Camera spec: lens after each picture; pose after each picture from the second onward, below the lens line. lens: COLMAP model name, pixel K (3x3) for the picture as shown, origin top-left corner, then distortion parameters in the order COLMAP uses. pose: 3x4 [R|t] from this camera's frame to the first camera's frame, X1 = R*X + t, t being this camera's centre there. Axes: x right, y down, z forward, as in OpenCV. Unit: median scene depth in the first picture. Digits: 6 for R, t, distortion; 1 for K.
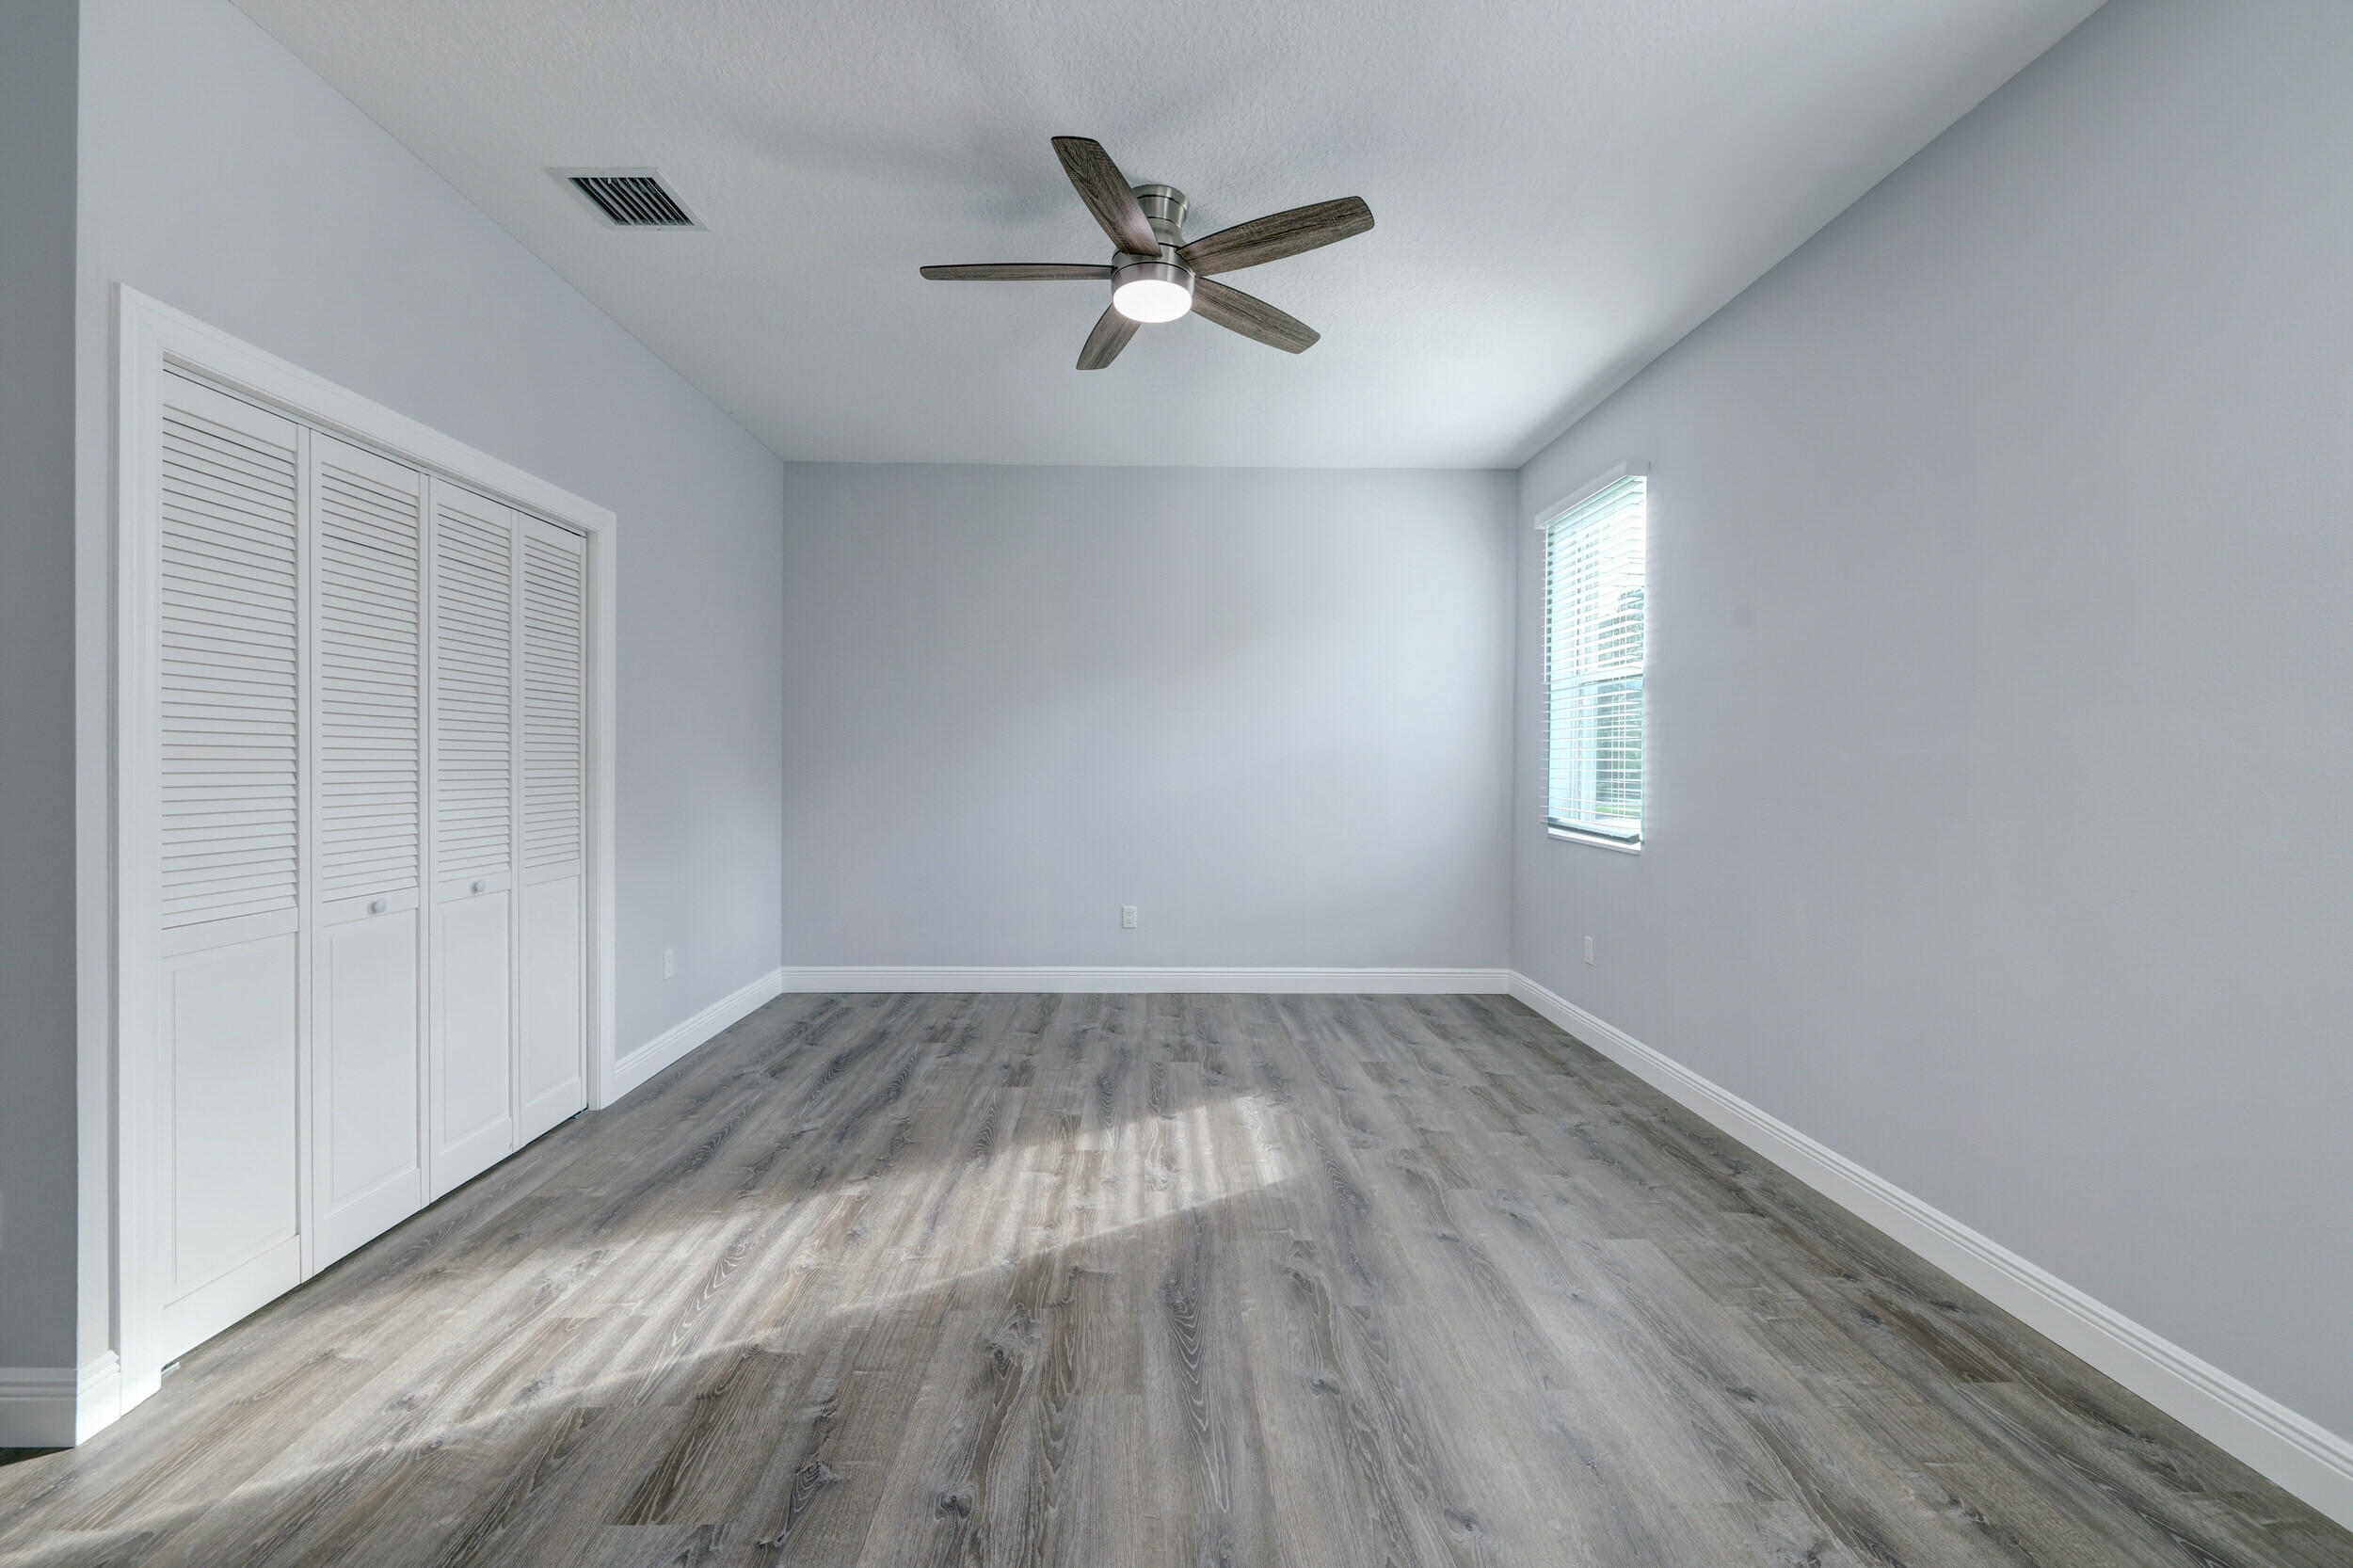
lens RADIAL K [[983.7, 0, 1169.9], [0, 983.7, 754.2], [0, 0, 1]] dist [0.002902, -0.000270]
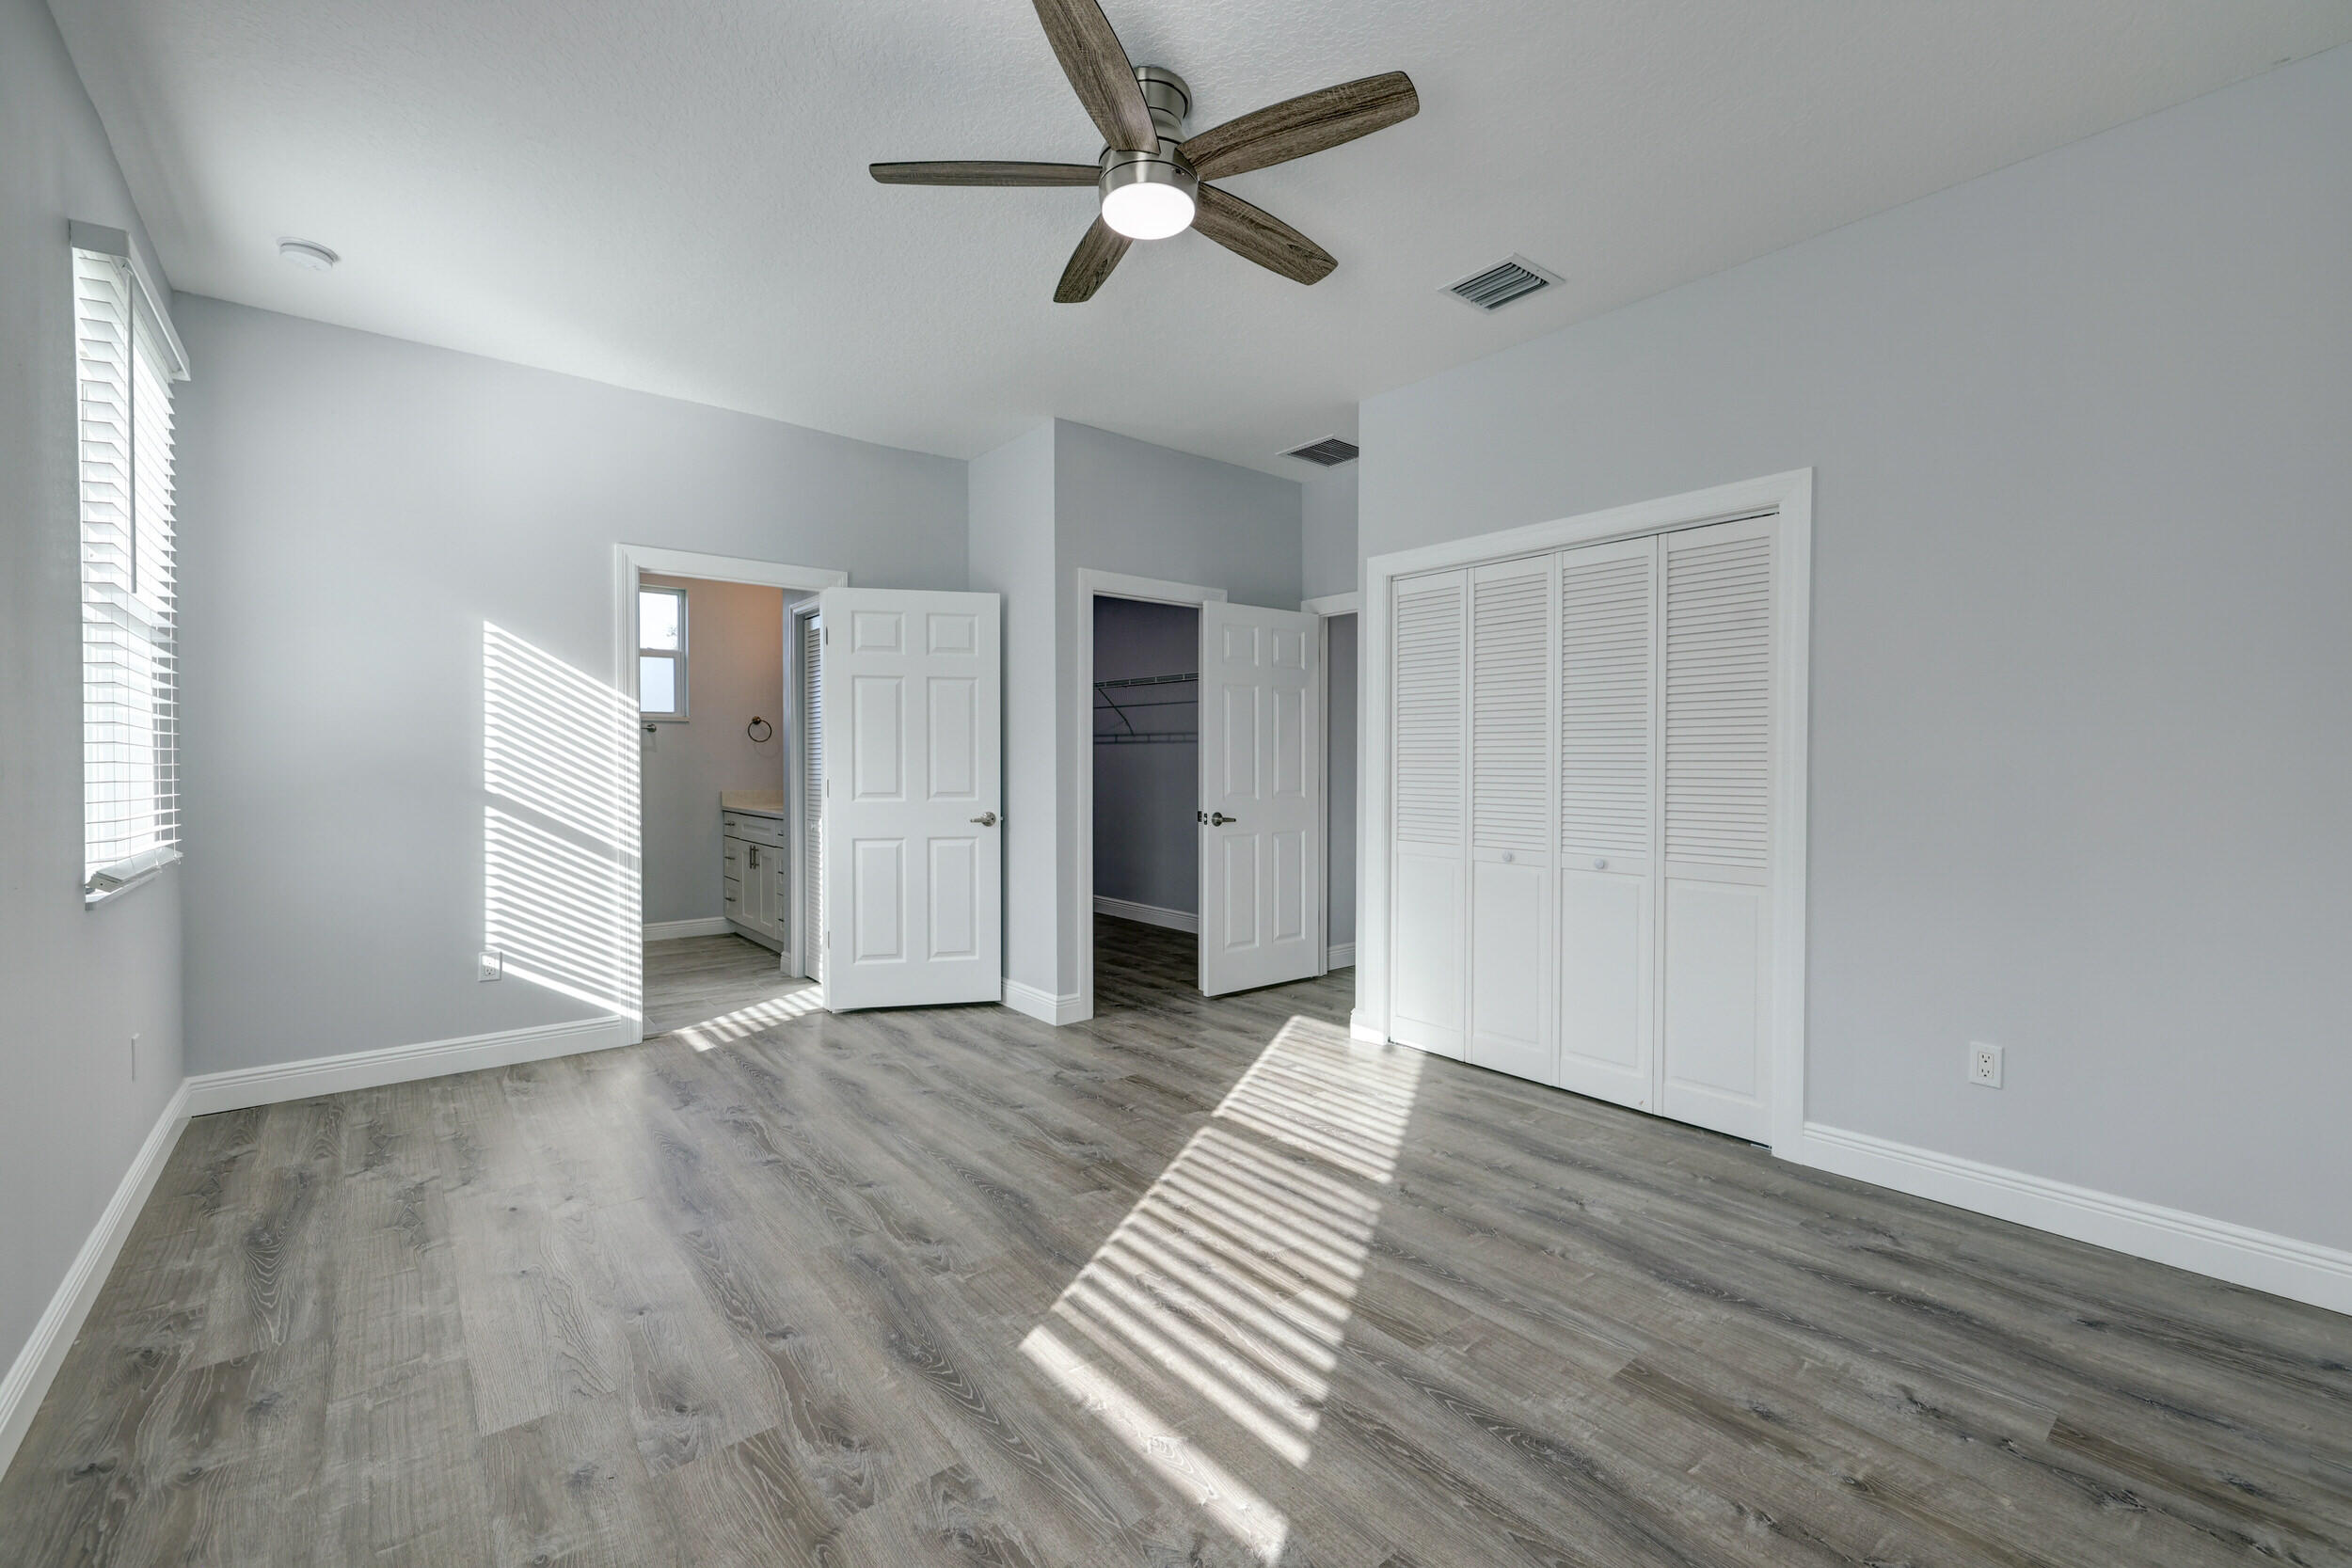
lens RADIAL K [[983.2, 0, 1169.4], [0, 983.2, 754.2], [0, 0, 1]] dist [0.002902, -0.000270]
pose [[-0.794038, -0.011467, -0.607760, 0.512162], [-0.000659, 0.999838, -0.018004, 0.022994], [0.607868, -0.013895, -0.793916, 1.798163]]
